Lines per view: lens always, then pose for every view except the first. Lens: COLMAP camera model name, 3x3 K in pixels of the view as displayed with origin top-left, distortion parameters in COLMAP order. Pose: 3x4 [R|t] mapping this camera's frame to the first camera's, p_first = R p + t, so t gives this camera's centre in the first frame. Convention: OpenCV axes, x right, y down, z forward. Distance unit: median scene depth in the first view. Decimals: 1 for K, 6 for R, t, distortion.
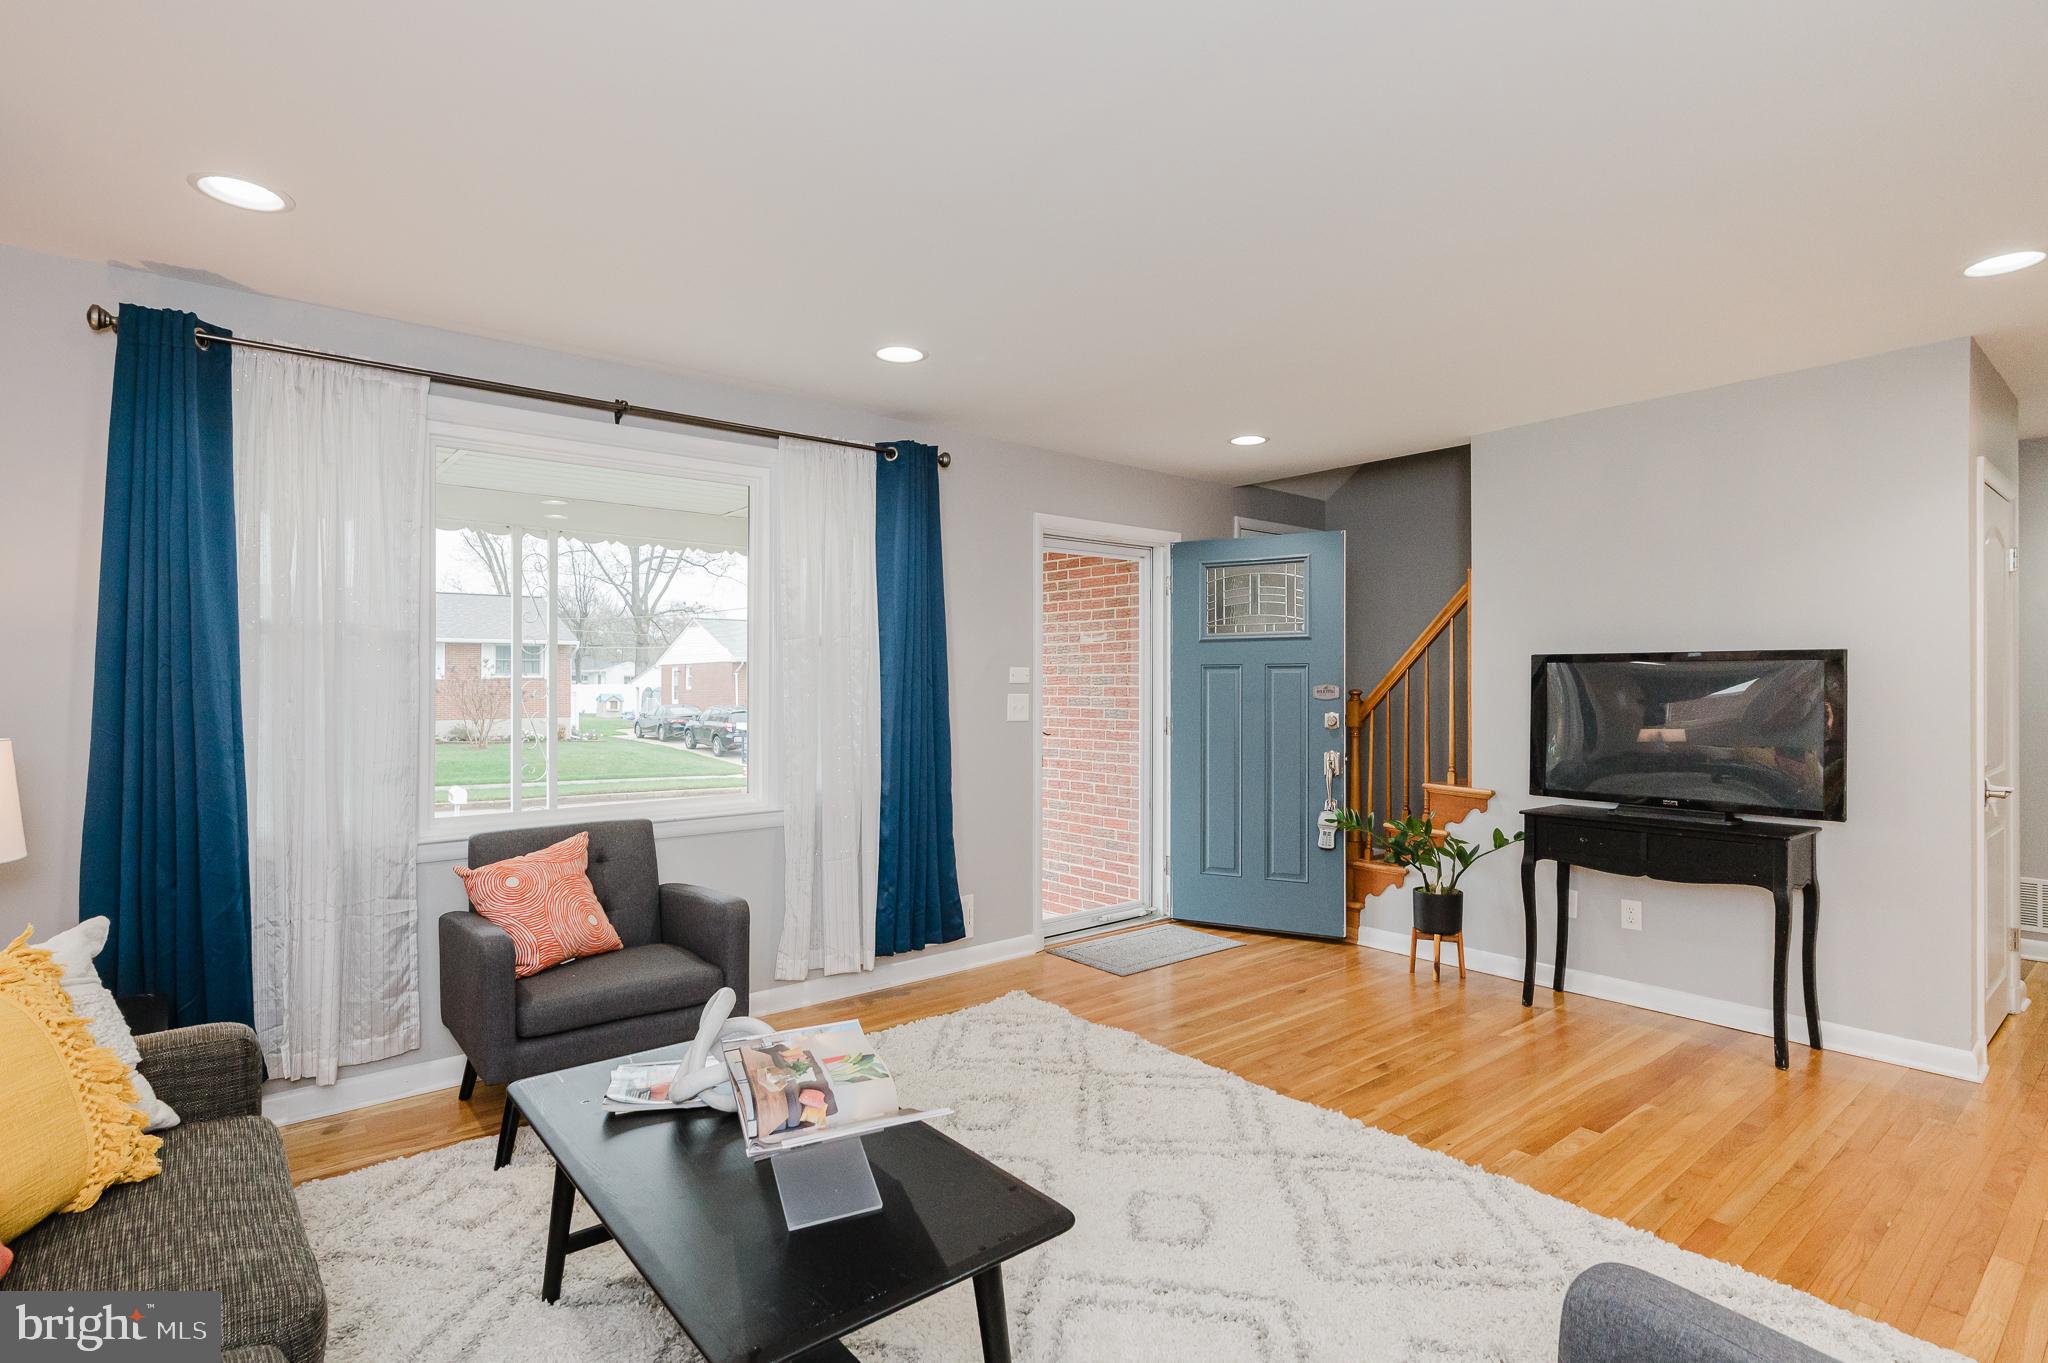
lens RADIAL K [[989.8, 0, 1054.4], [0, 989.8, 672.5], [0, 0, 1]] dist [-0.002694, 0.000367]
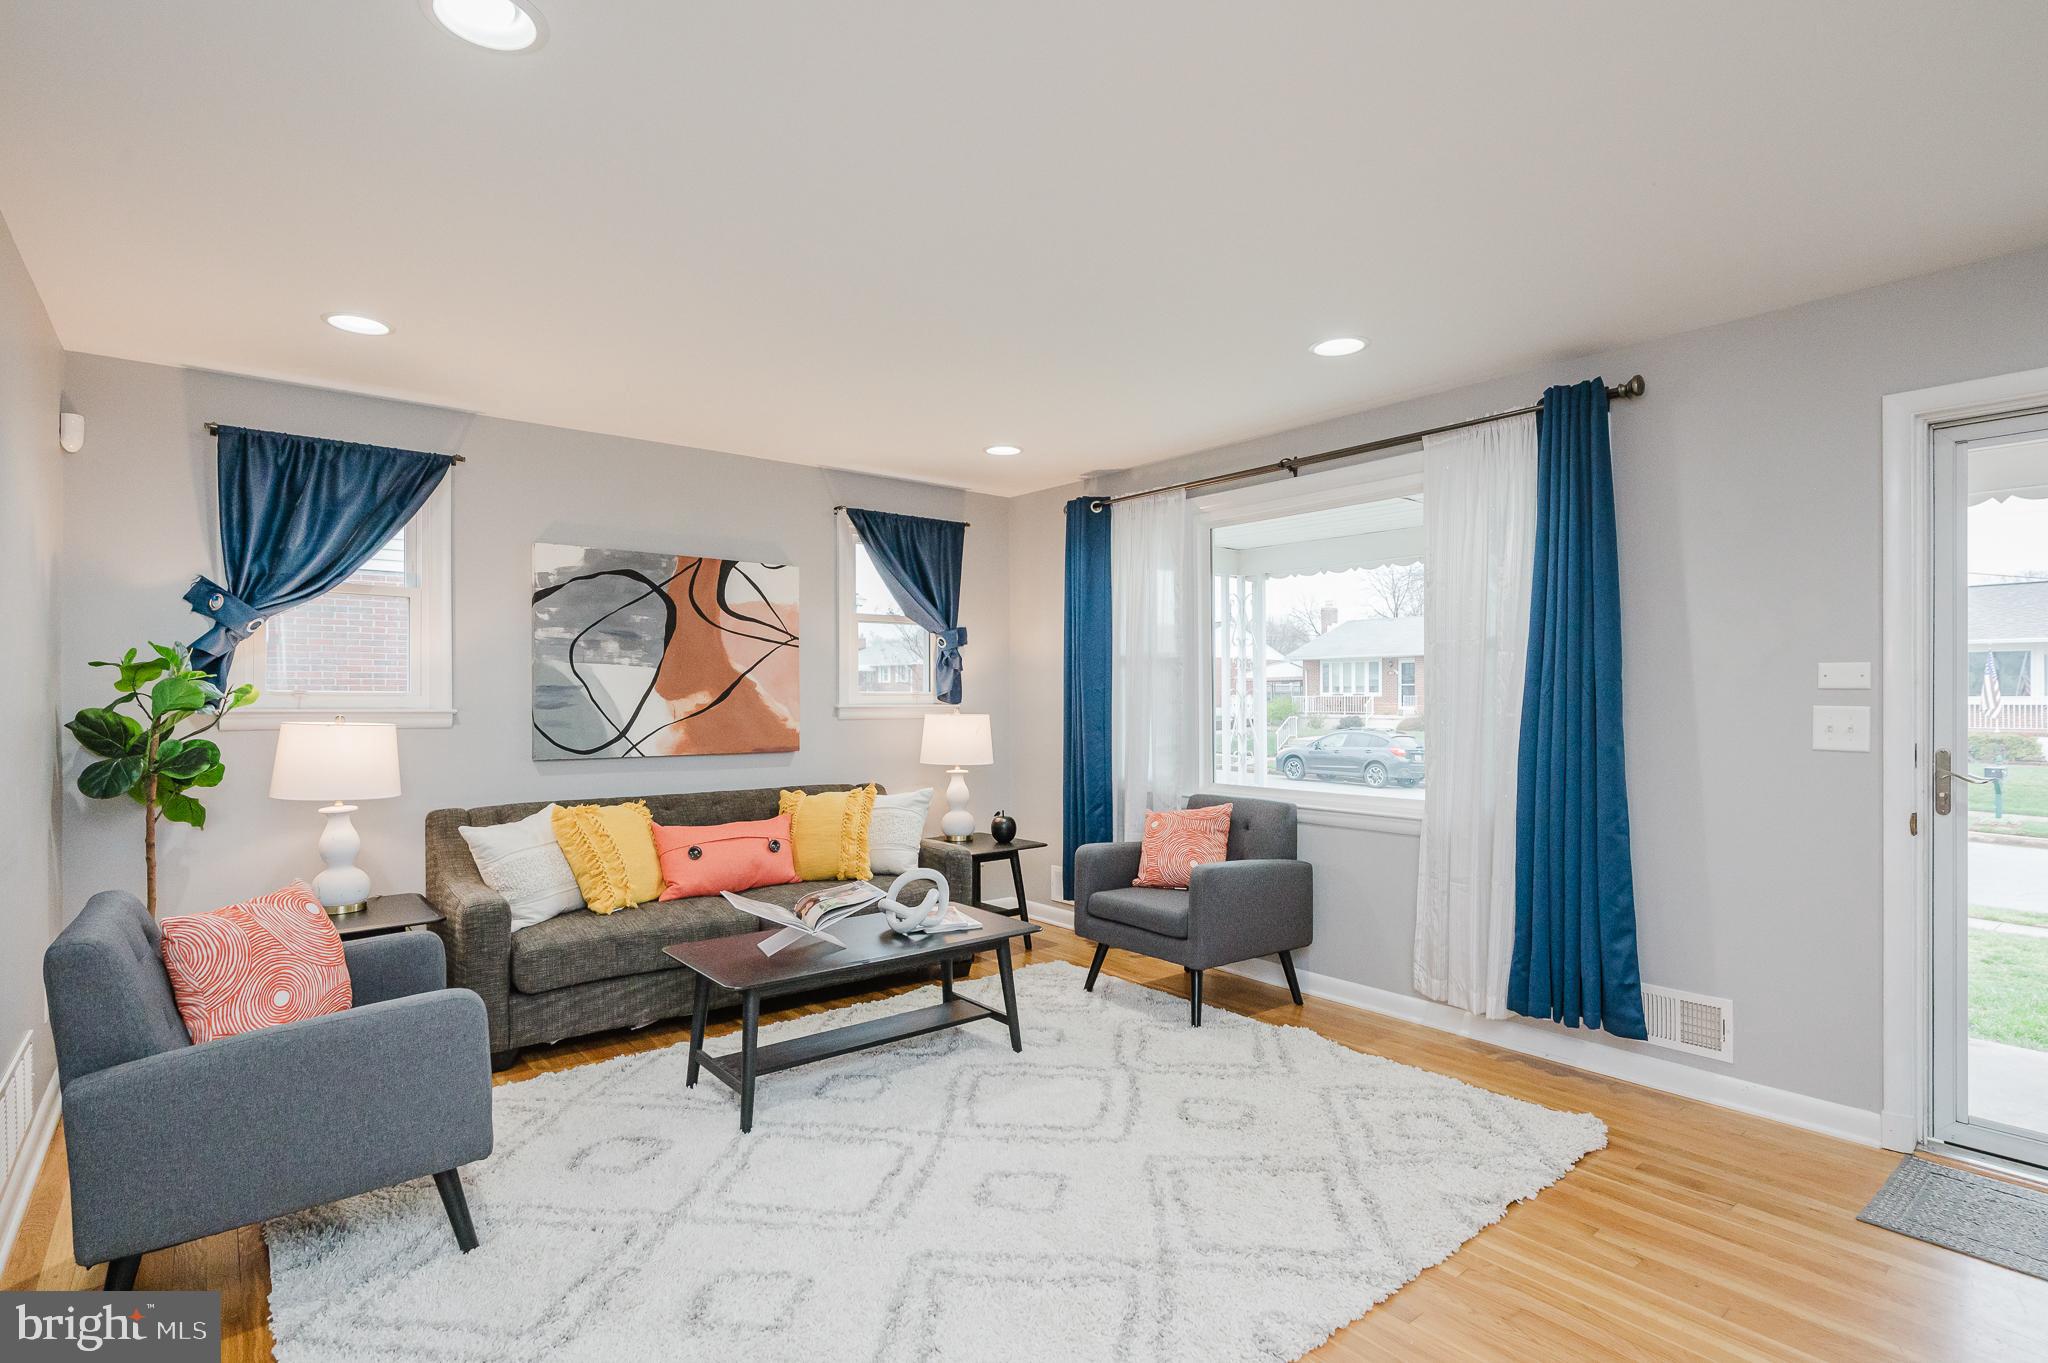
lens RADIAL K [[989.8, 0, 982.3], [0, 989.8, 672.6], [0, 0, 1]] dist [-0.002694, 0.000367]
pose [[-0.035546, -0.016096, -0.999238, 0.692834], [0.017677, 0.999704, -0.016733, 0.002276], [0.999212, -0.018259, -0.035251, 0.577657]]
